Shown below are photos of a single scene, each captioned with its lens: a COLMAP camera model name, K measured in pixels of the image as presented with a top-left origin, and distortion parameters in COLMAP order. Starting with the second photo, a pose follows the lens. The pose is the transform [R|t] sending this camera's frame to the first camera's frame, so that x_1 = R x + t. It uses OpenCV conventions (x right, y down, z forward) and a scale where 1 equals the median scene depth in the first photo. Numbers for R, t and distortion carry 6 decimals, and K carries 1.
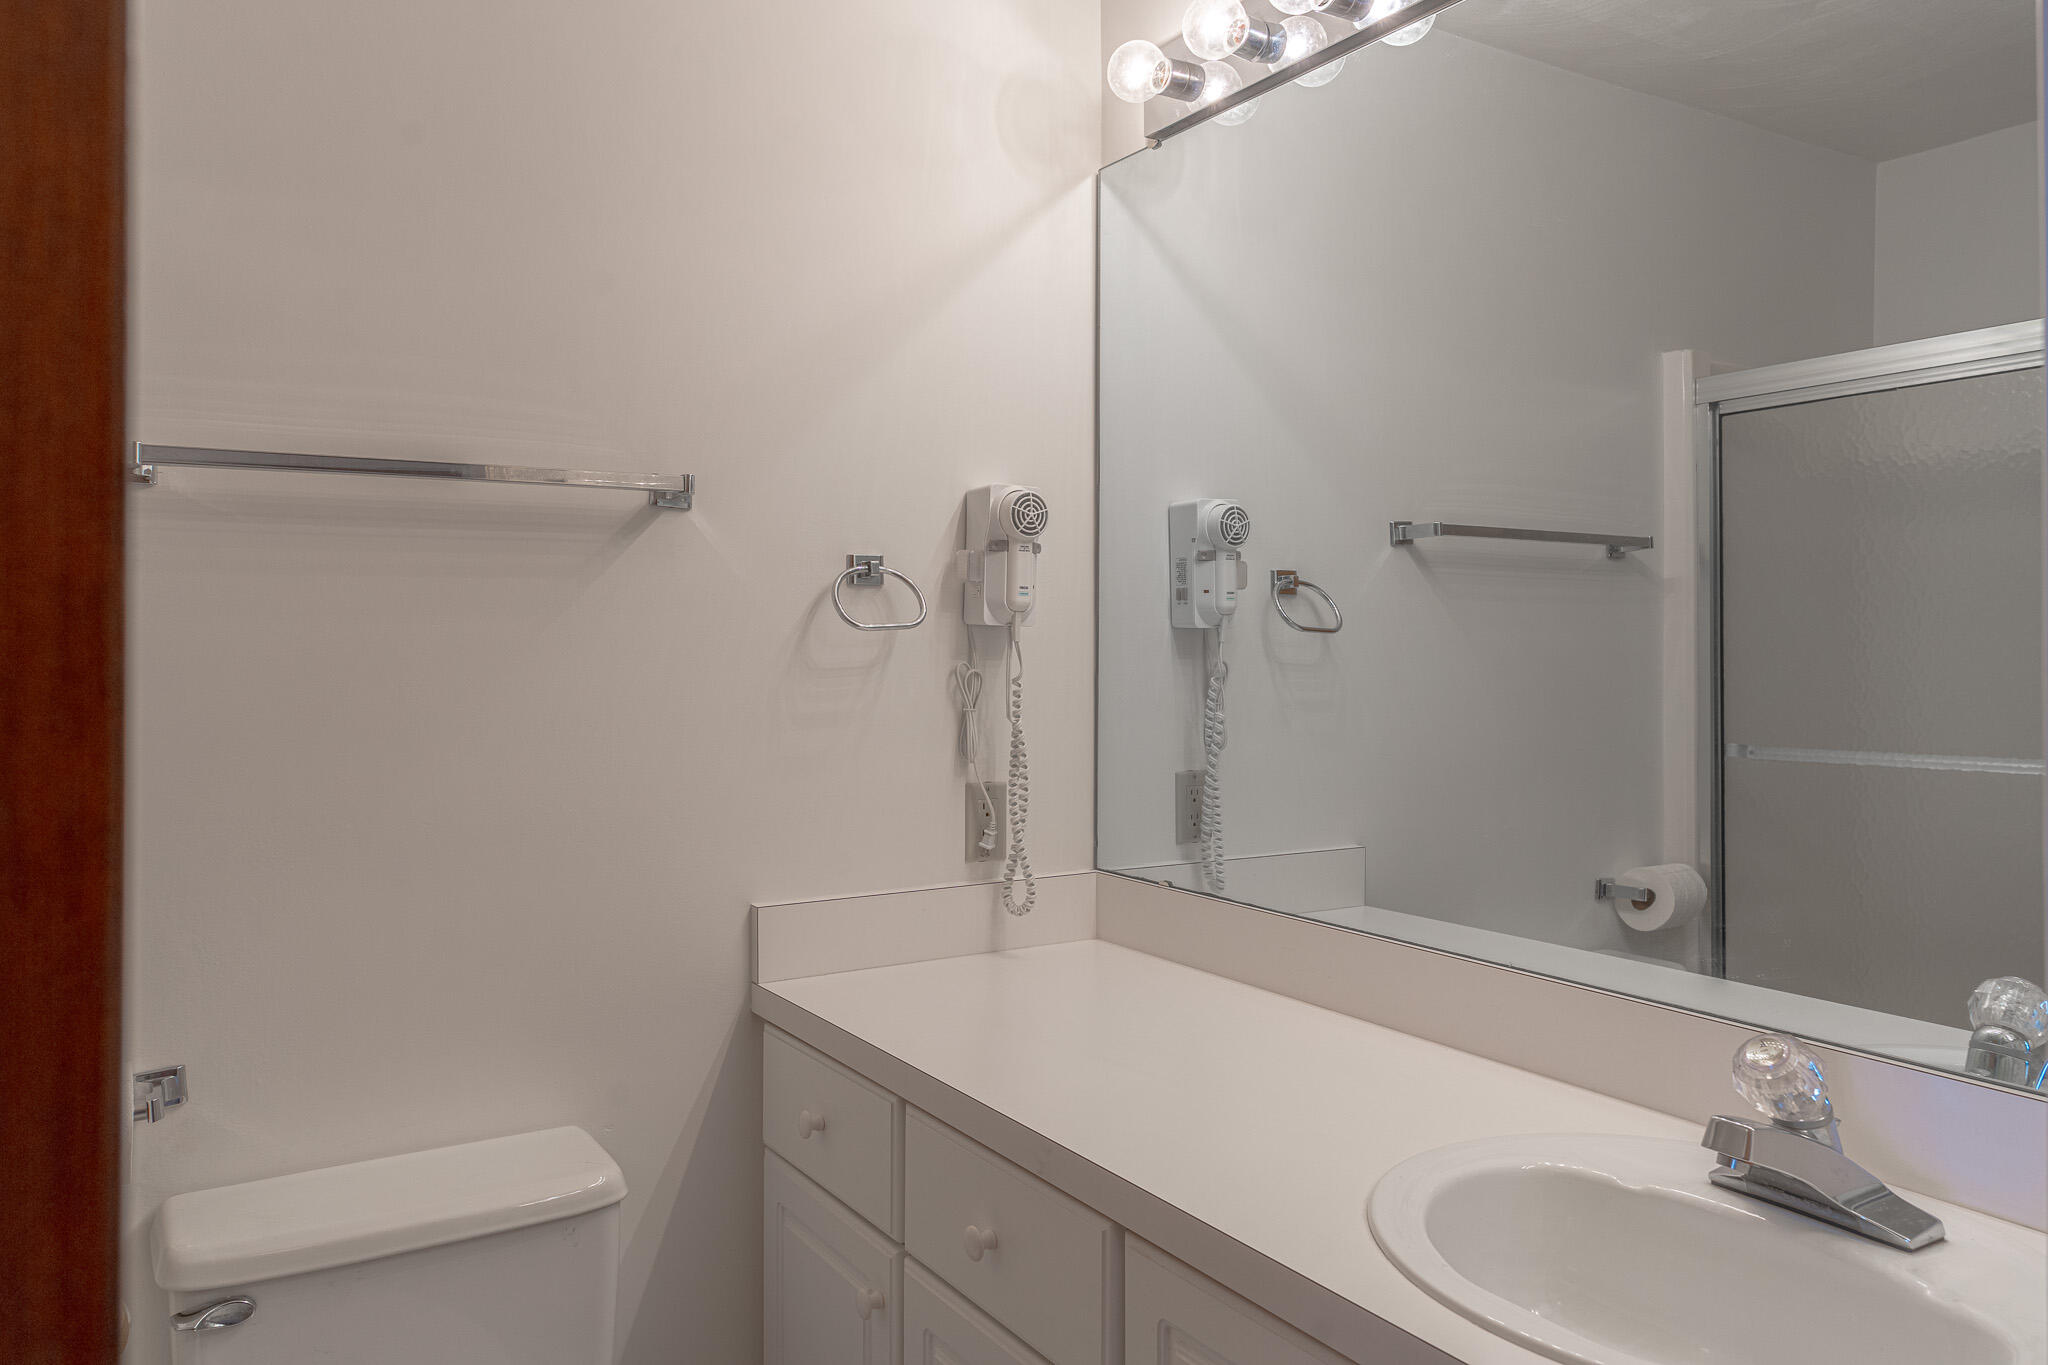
lens RADIAL K [[1386.8, 0, 1015.6], [0, 1386.8, 672.2], [0, 0, 1]] dist [0.003122, 0.001145]
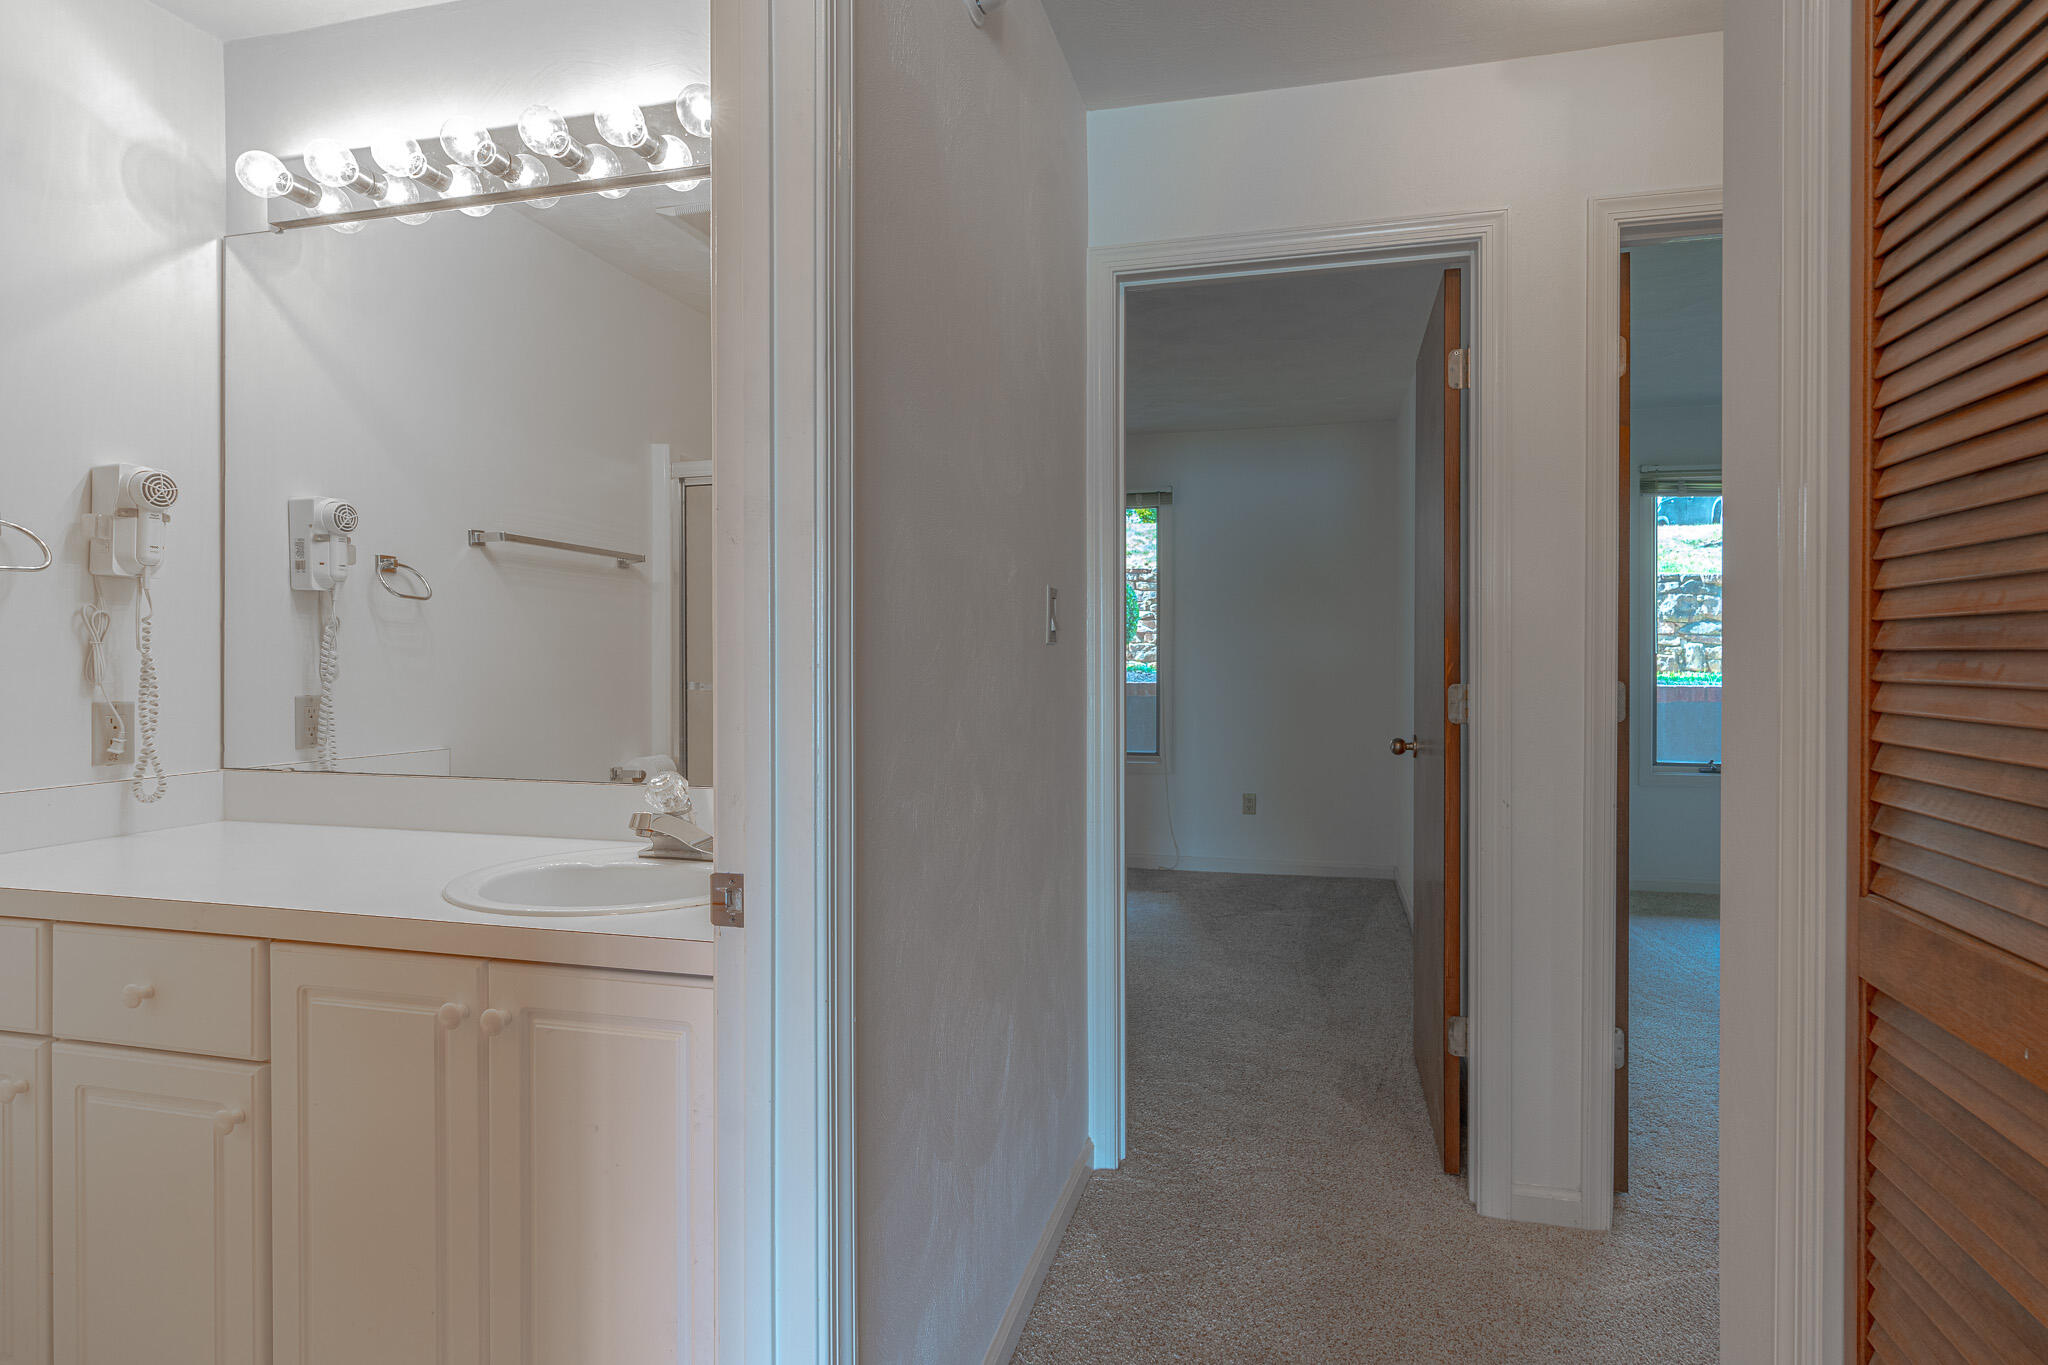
lens RADIAL K [[1054.7, 0, 1022.7], [0, 1054.7, 679.0], [0, 0, 1]] dist [-0.007958, 0.002458]
pose [[0.740604, 0.000510, 0.671941, -0.049396], [0.007825, 0.999925, -0.009384, 0.073048], [-0.671896, 0.012208, 0.740545, -0.244609]]
